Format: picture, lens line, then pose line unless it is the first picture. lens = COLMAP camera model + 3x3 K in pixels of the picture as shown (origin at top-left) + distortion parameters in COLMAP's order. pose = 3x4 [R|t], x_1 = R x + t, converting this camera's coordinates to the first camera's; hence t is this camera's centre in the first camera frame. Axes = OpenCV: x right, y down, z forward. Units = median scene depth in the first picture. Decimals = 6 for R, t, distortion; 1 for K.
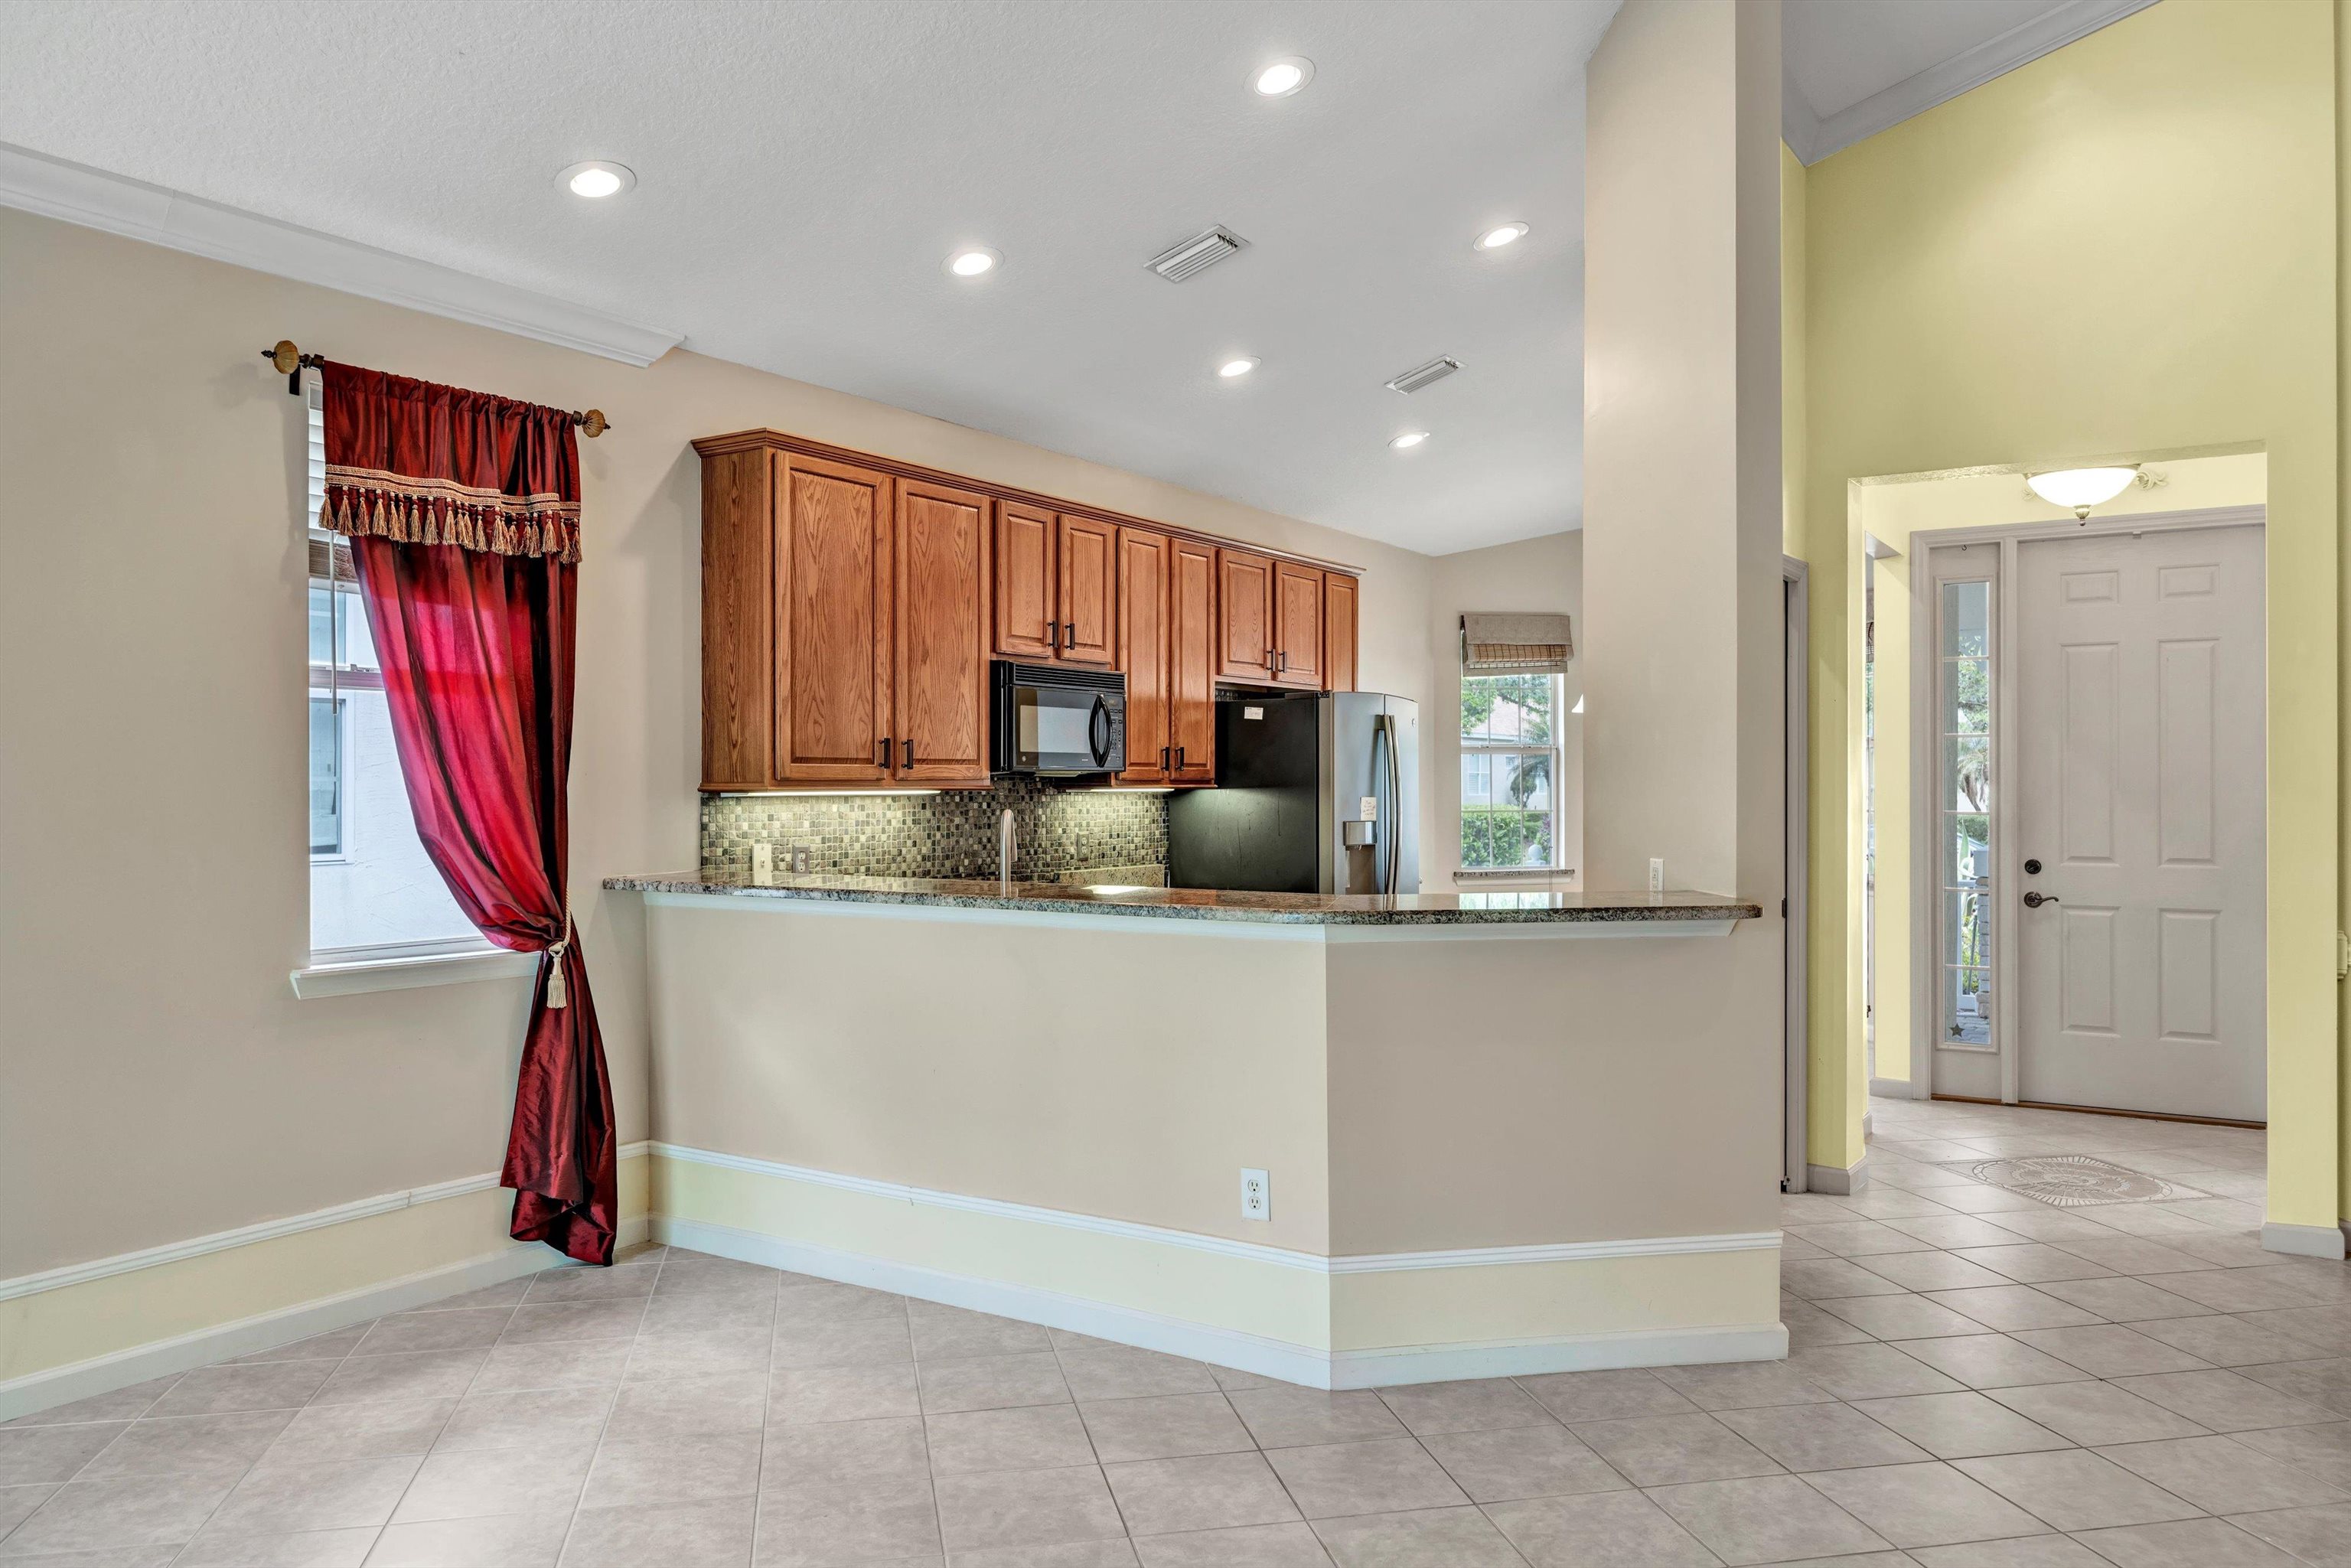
lens RADIAL K [[1673.2, 0, 1158.7], [0, 1673.2, 782.8], [0, 0, 1]] dist [0.000102, 0.001453]
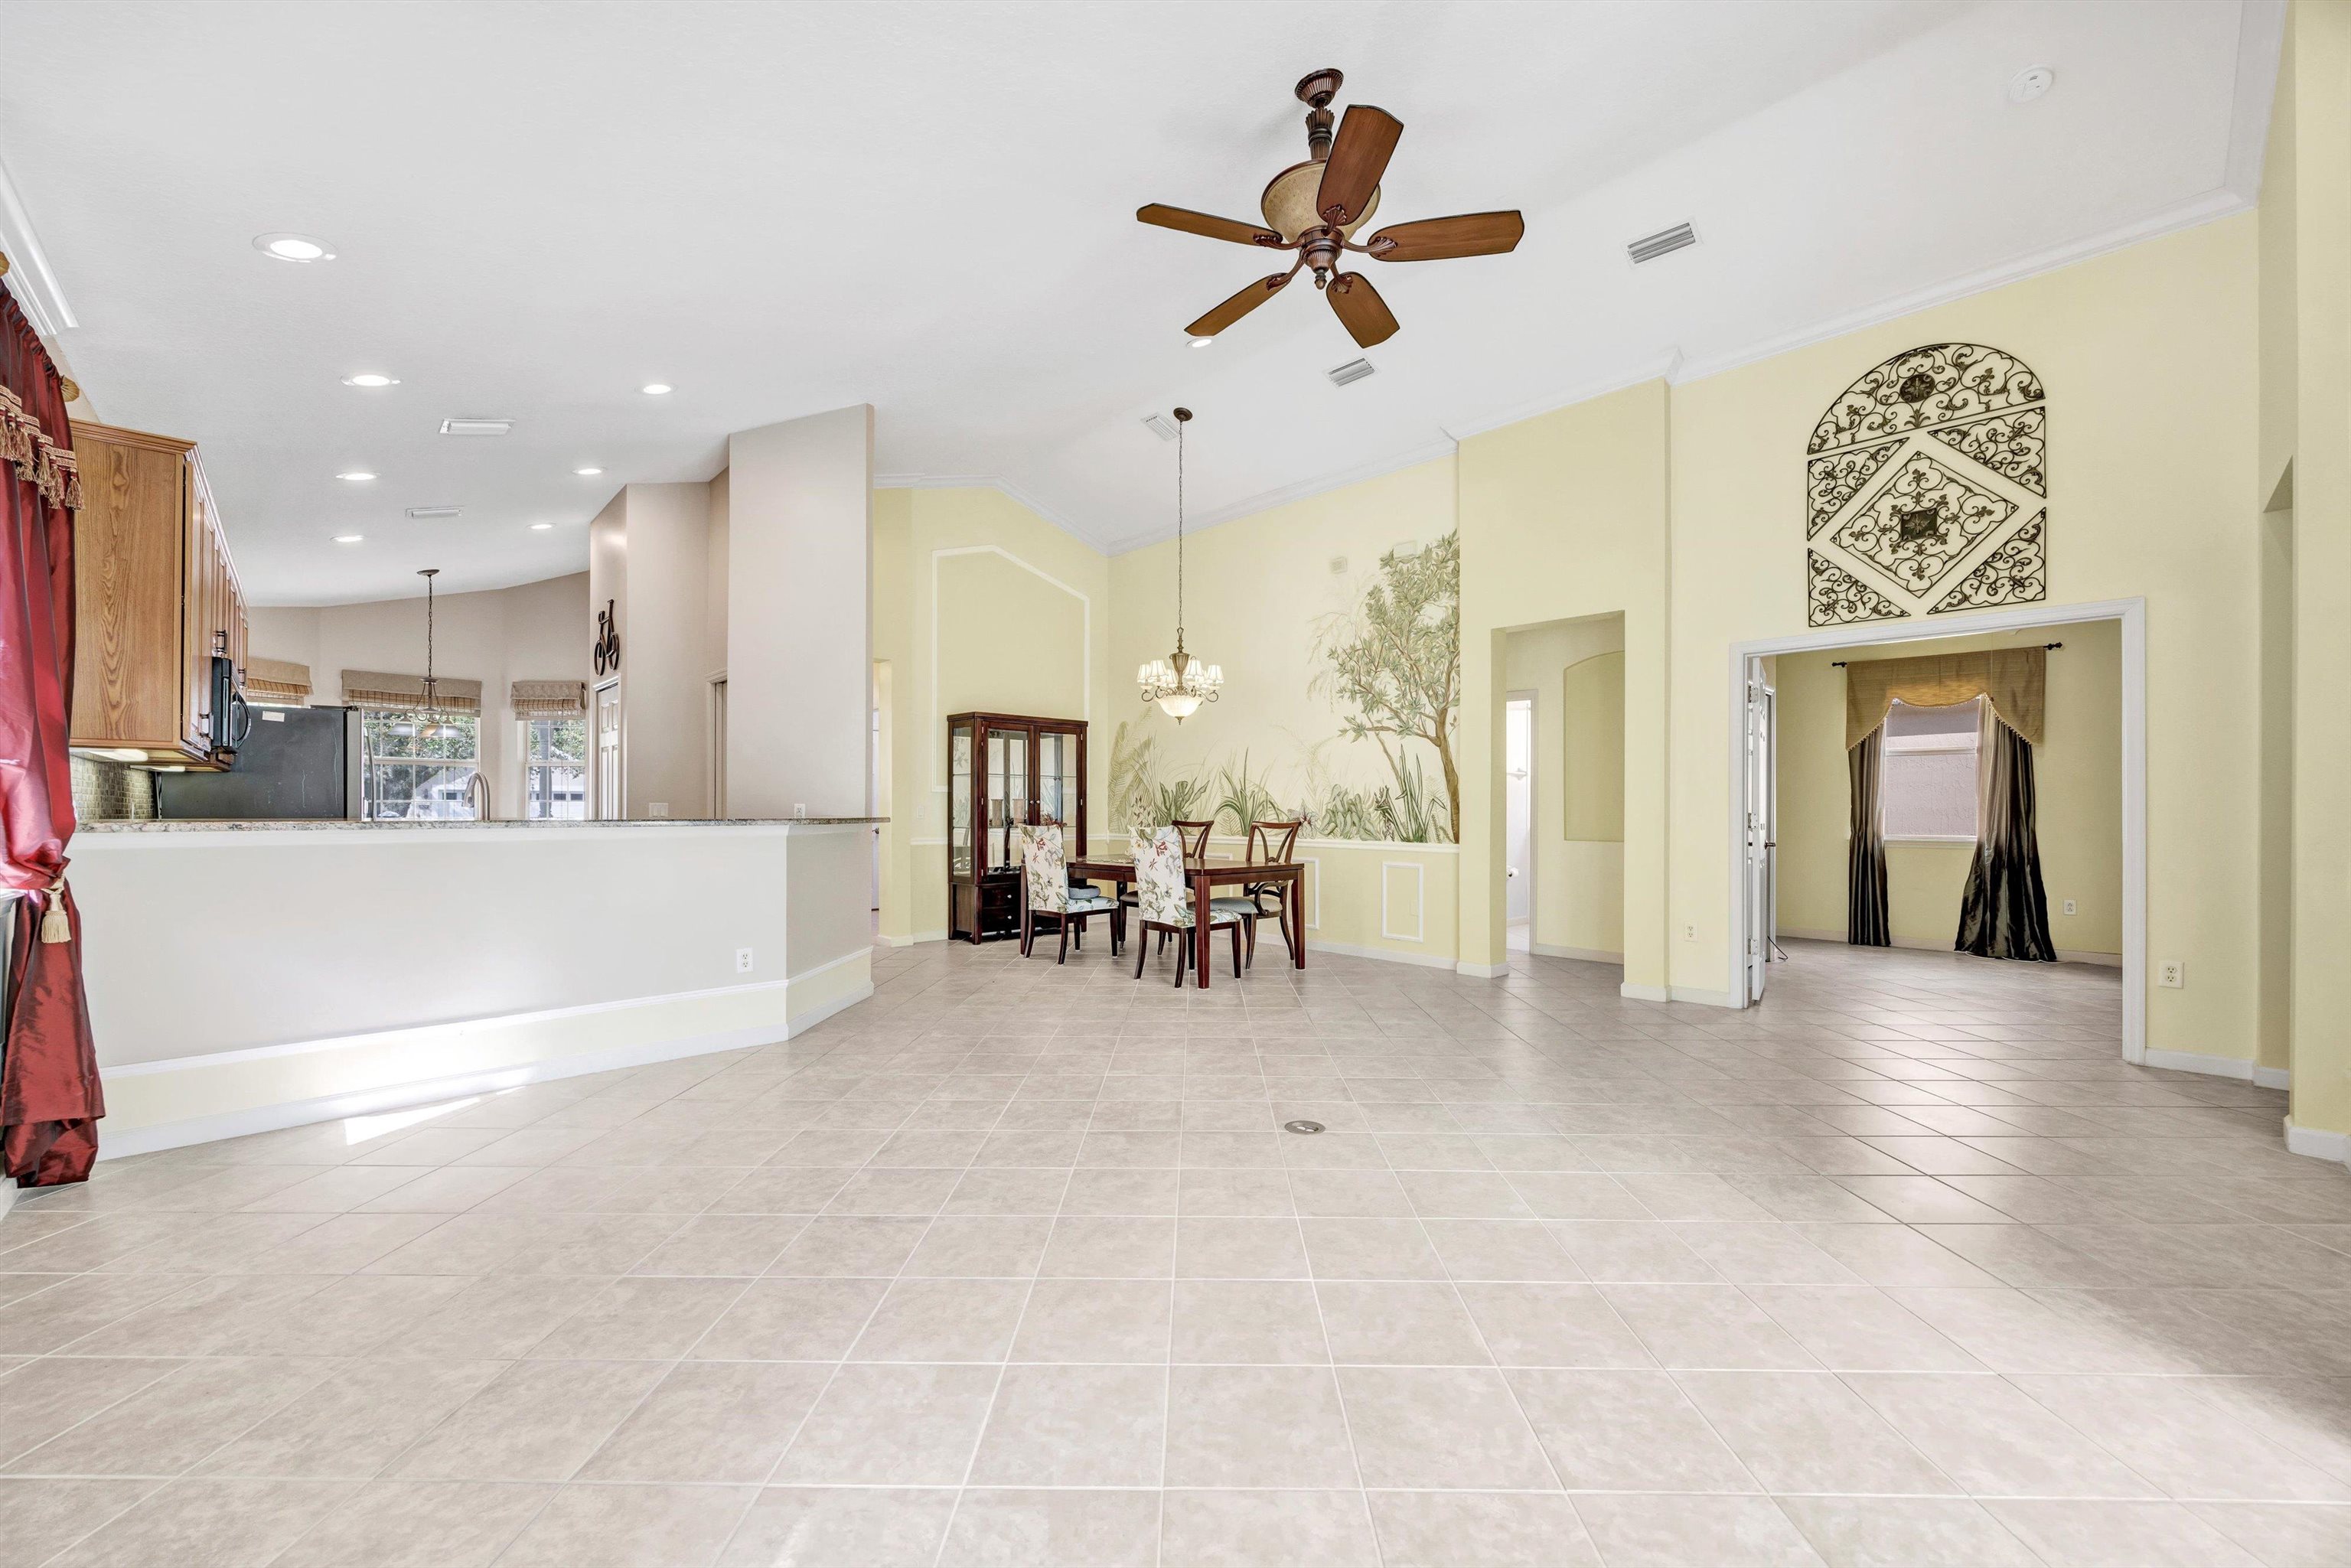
lens RADIAL K [[899.4, 0, 1207.1], [0, 899.4, 790.9], [0, 0, 1]] dist [-0.001335, -0.000015]
pose [[0.197150, 0.020958, 0.980149, -0.690165], [0.000221, 0.999771, -0.021422, 0.046728], [-0.980373, 0.004440, 0.197100, 0.169617]]
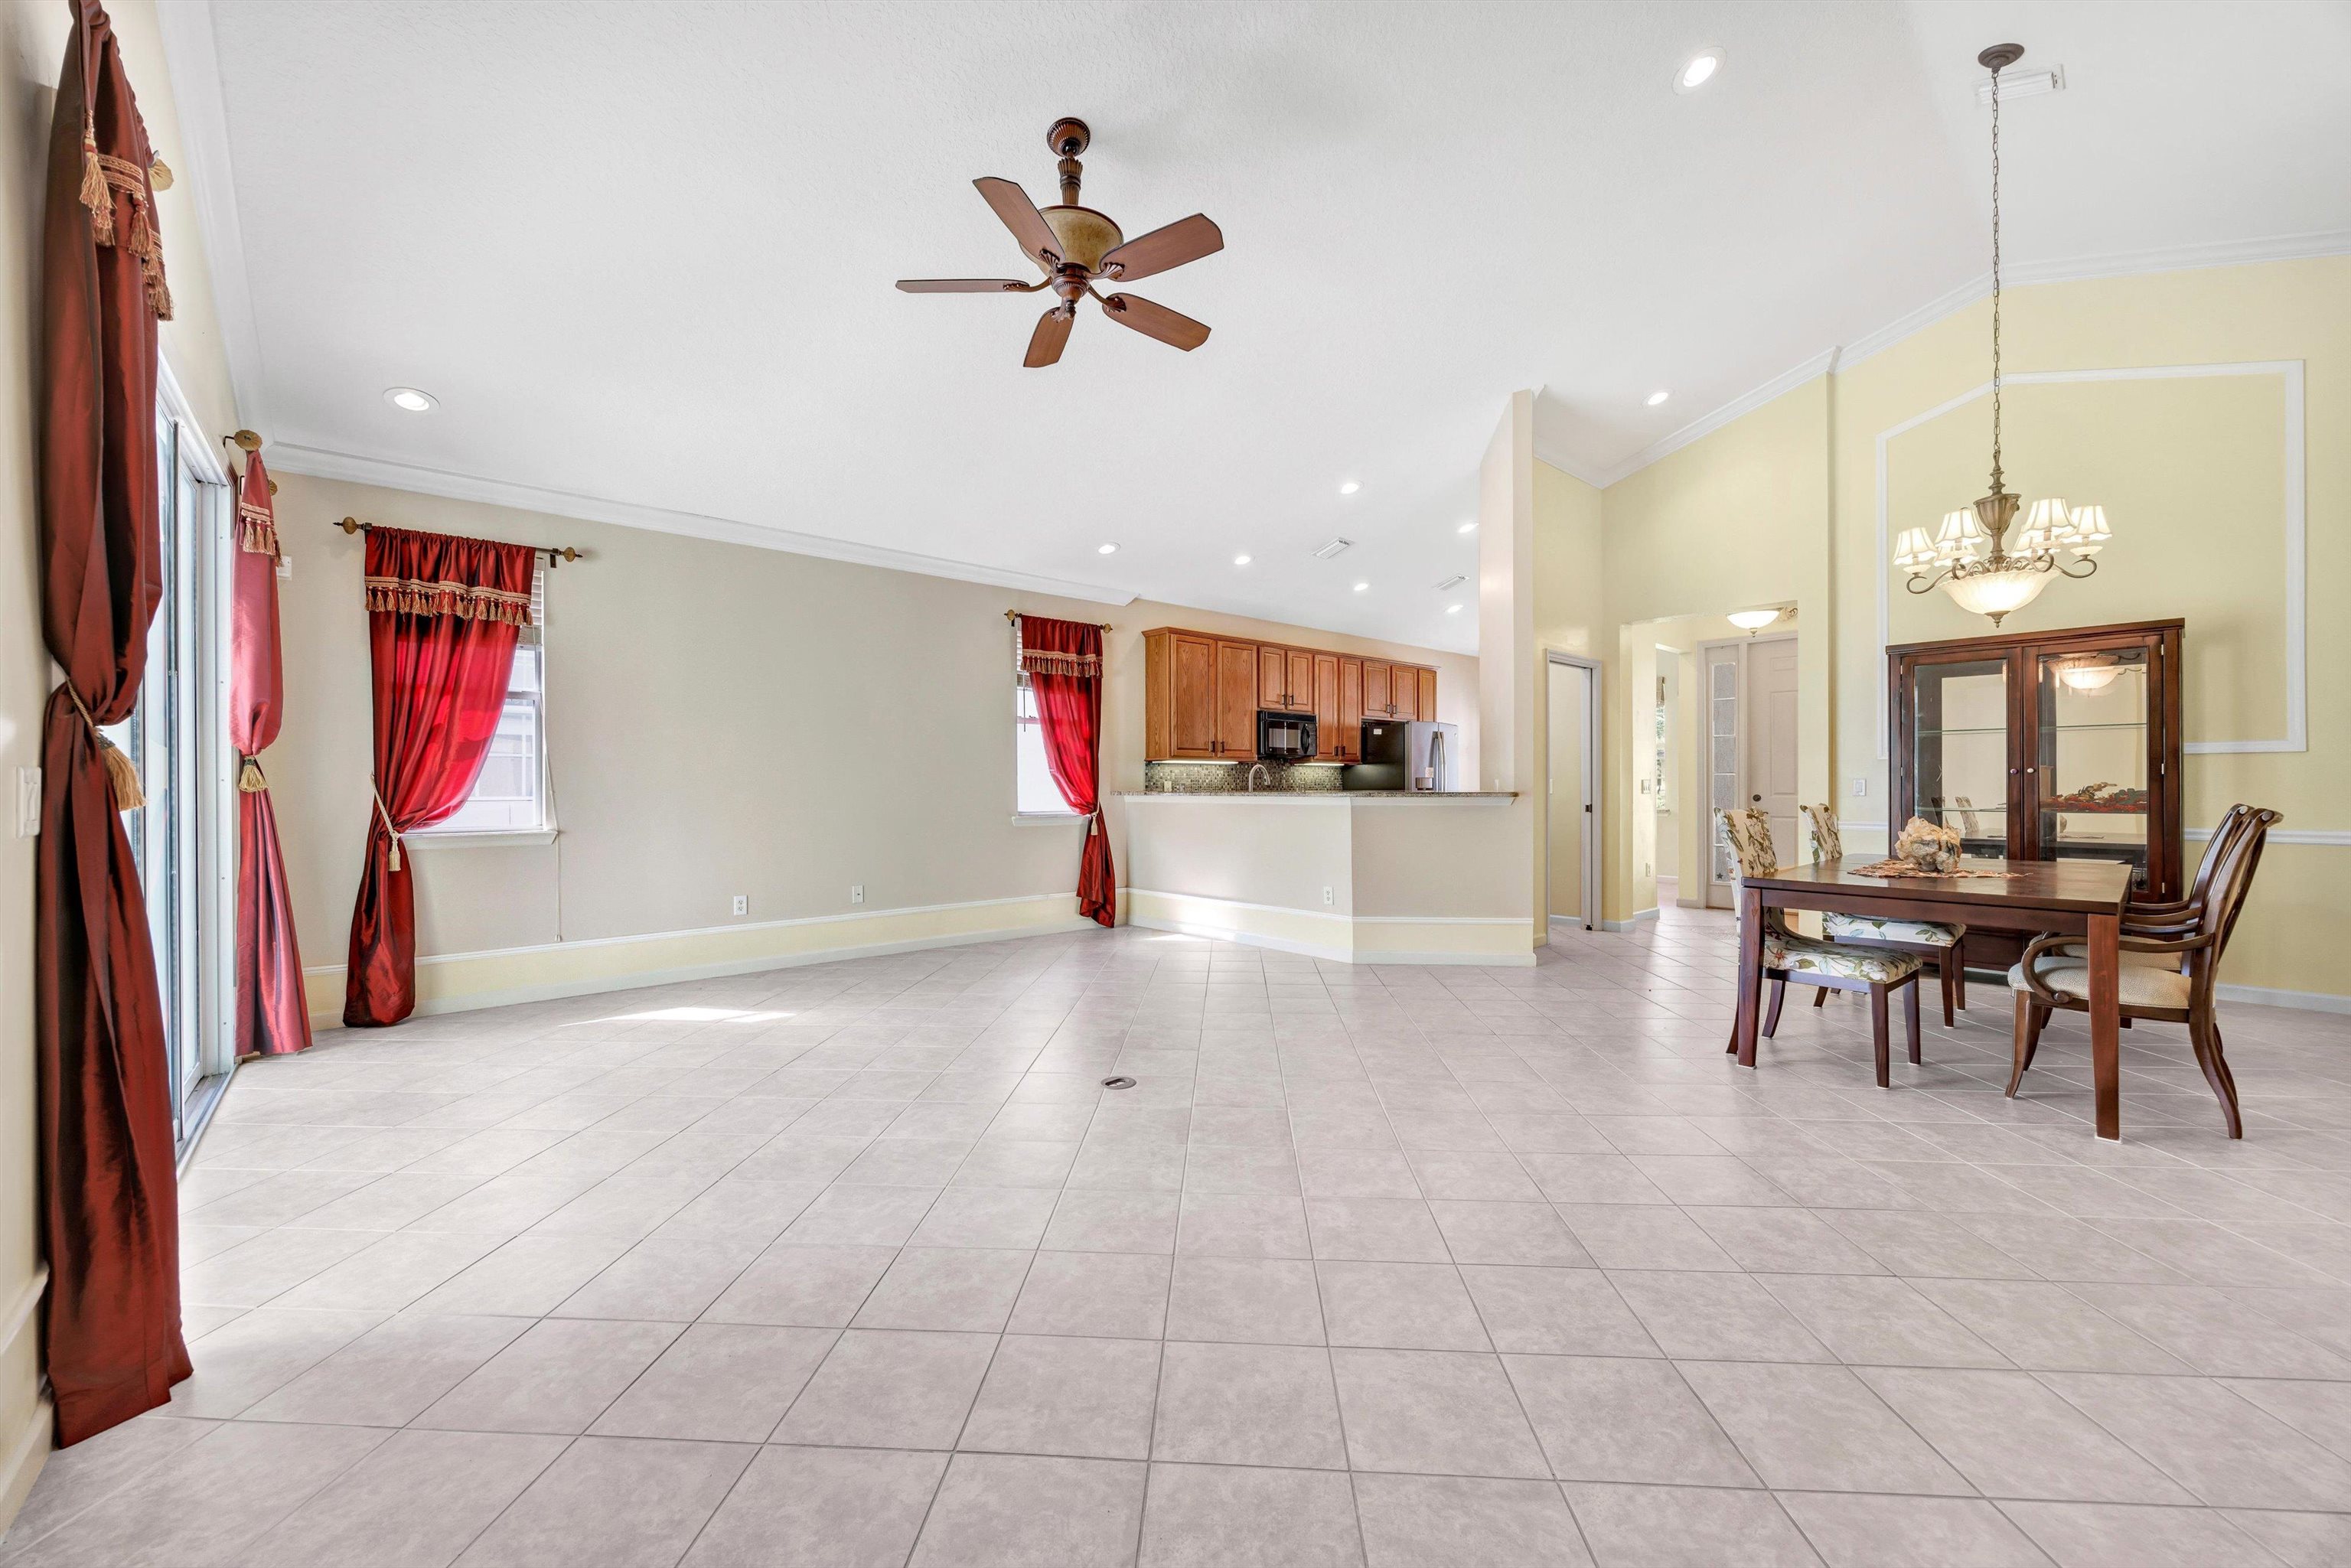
lens RADIAL K [[908.5, 0, 1175.5], [0, 908.5, 784.0], [0, 0, 1]] dist [-0.001228, -0.000147]
pose [[0.965893, -0.001615, -0.258936, 0.158425], [0.001341, 0.999998, -0.001235, 0.045971], [0.258938, 0.000846, 0.965894, -0.417372]]
